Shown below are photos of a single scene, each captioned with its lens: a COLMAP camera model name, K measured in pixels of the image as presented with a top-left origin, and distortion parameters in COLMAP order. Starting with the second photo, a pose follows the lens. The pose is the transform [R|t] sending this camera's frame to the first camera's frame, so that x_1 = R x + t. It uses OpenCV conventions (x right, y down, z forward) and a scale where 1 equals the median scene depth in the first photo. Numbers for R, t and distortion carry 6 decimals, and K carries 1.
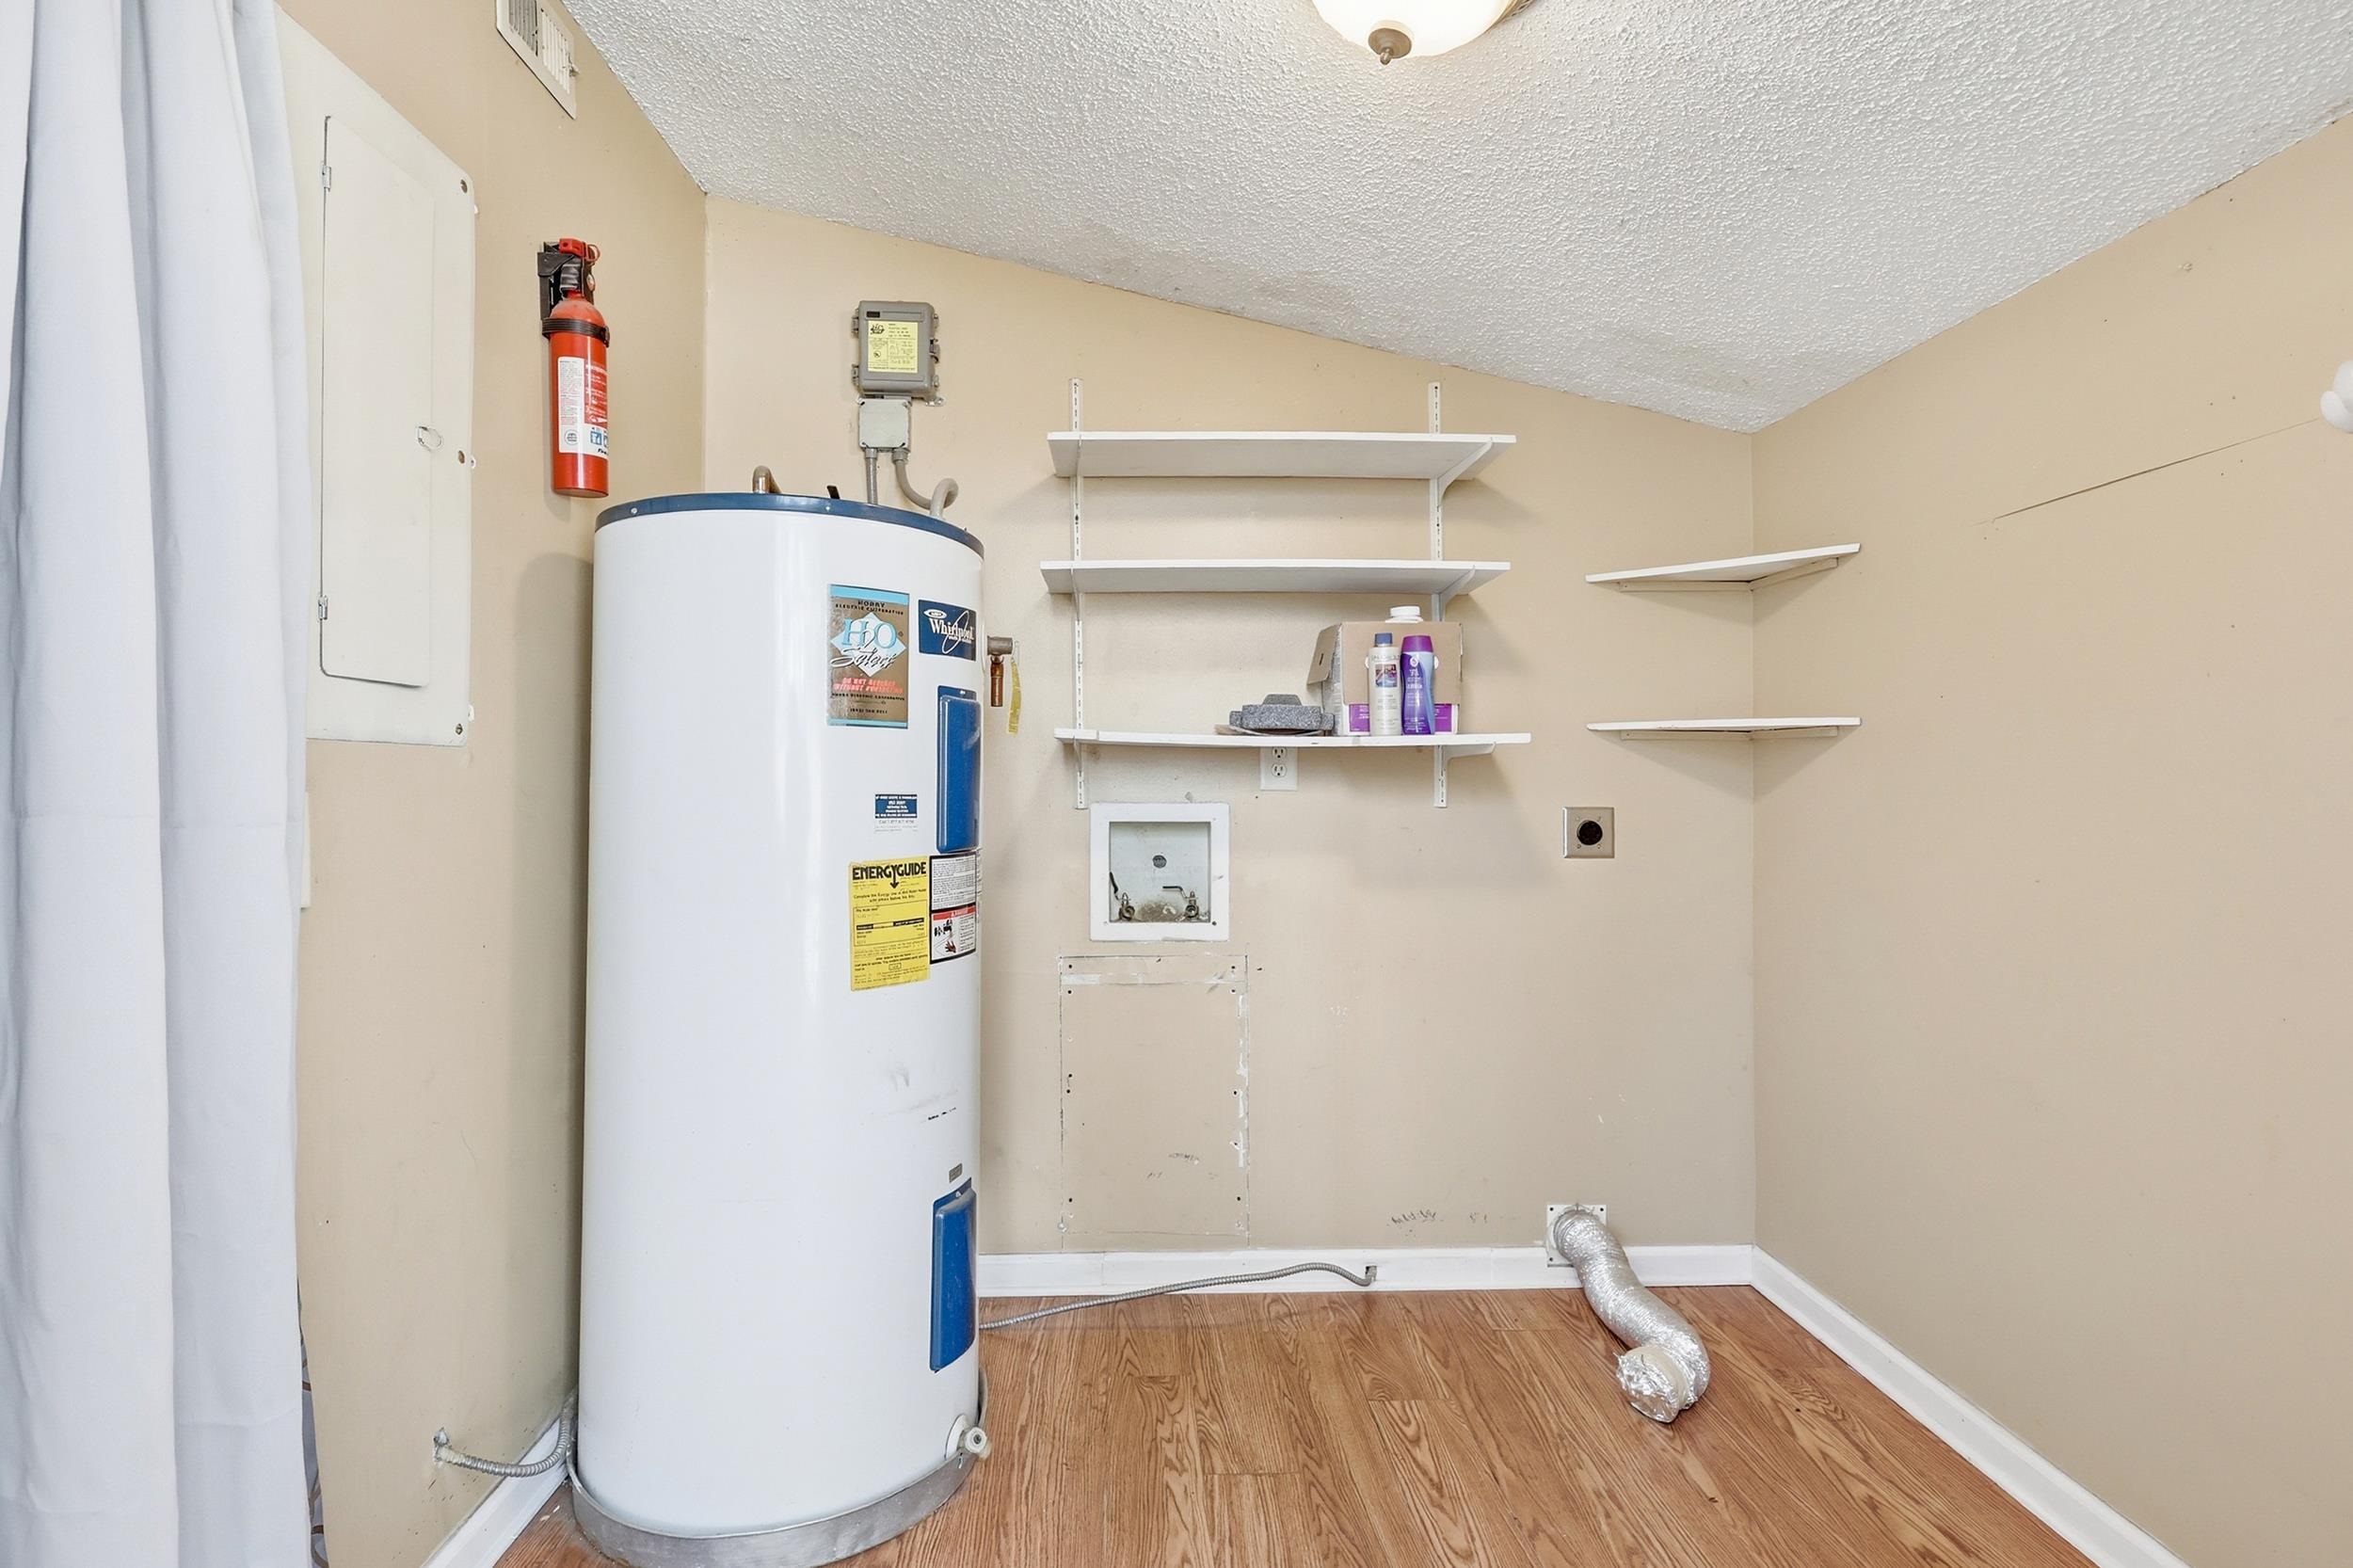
lens RADIAL K [[1152.7, 0, 1180.3], [0, 1152.7, 767.2], [0, 0, 1]] dist [-0.001443, -0.000171]
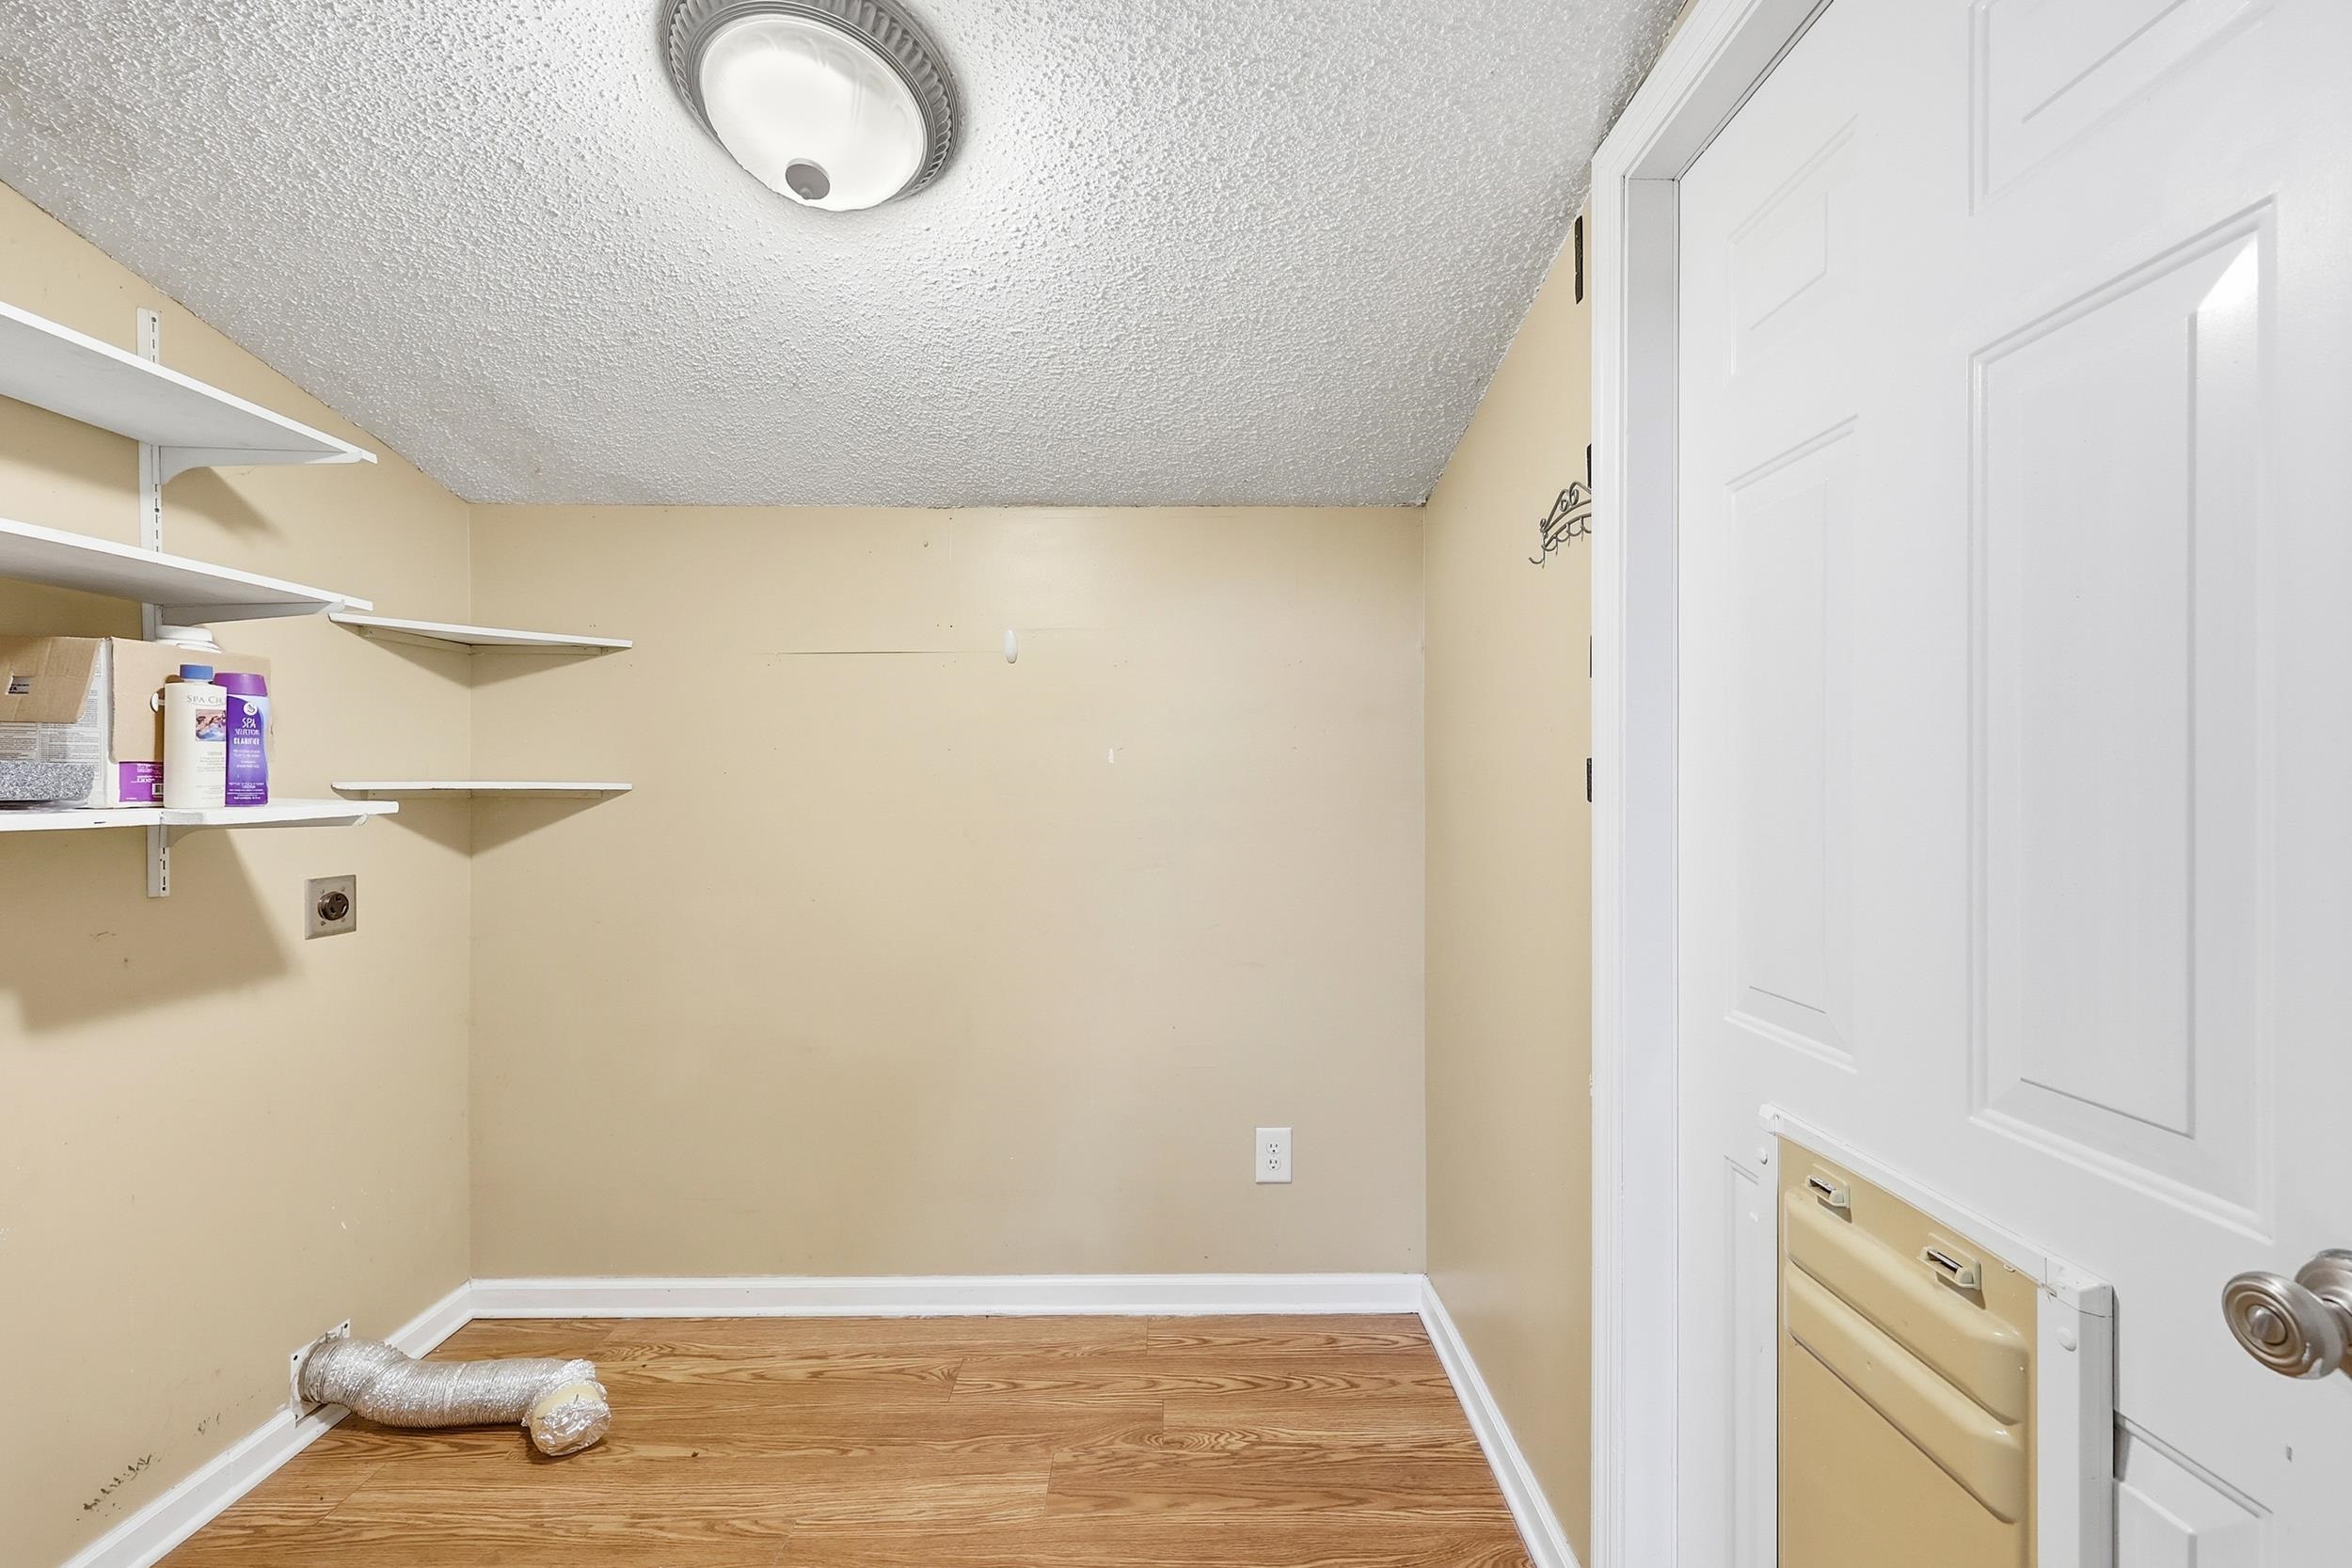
lens RADIAL K [[977.5, 0, 1186.3], [0, 977.5, 784.3], [0, 0, 1]] dist [-0.001863, 0.000105]
pose [[0.041357, -0.004446, 0.999135, -0.407801], [-0.002096, 0.999988, 0.004537, -0.046247], [-0.999142, -0.002281, 0.041347, 0.359407]]
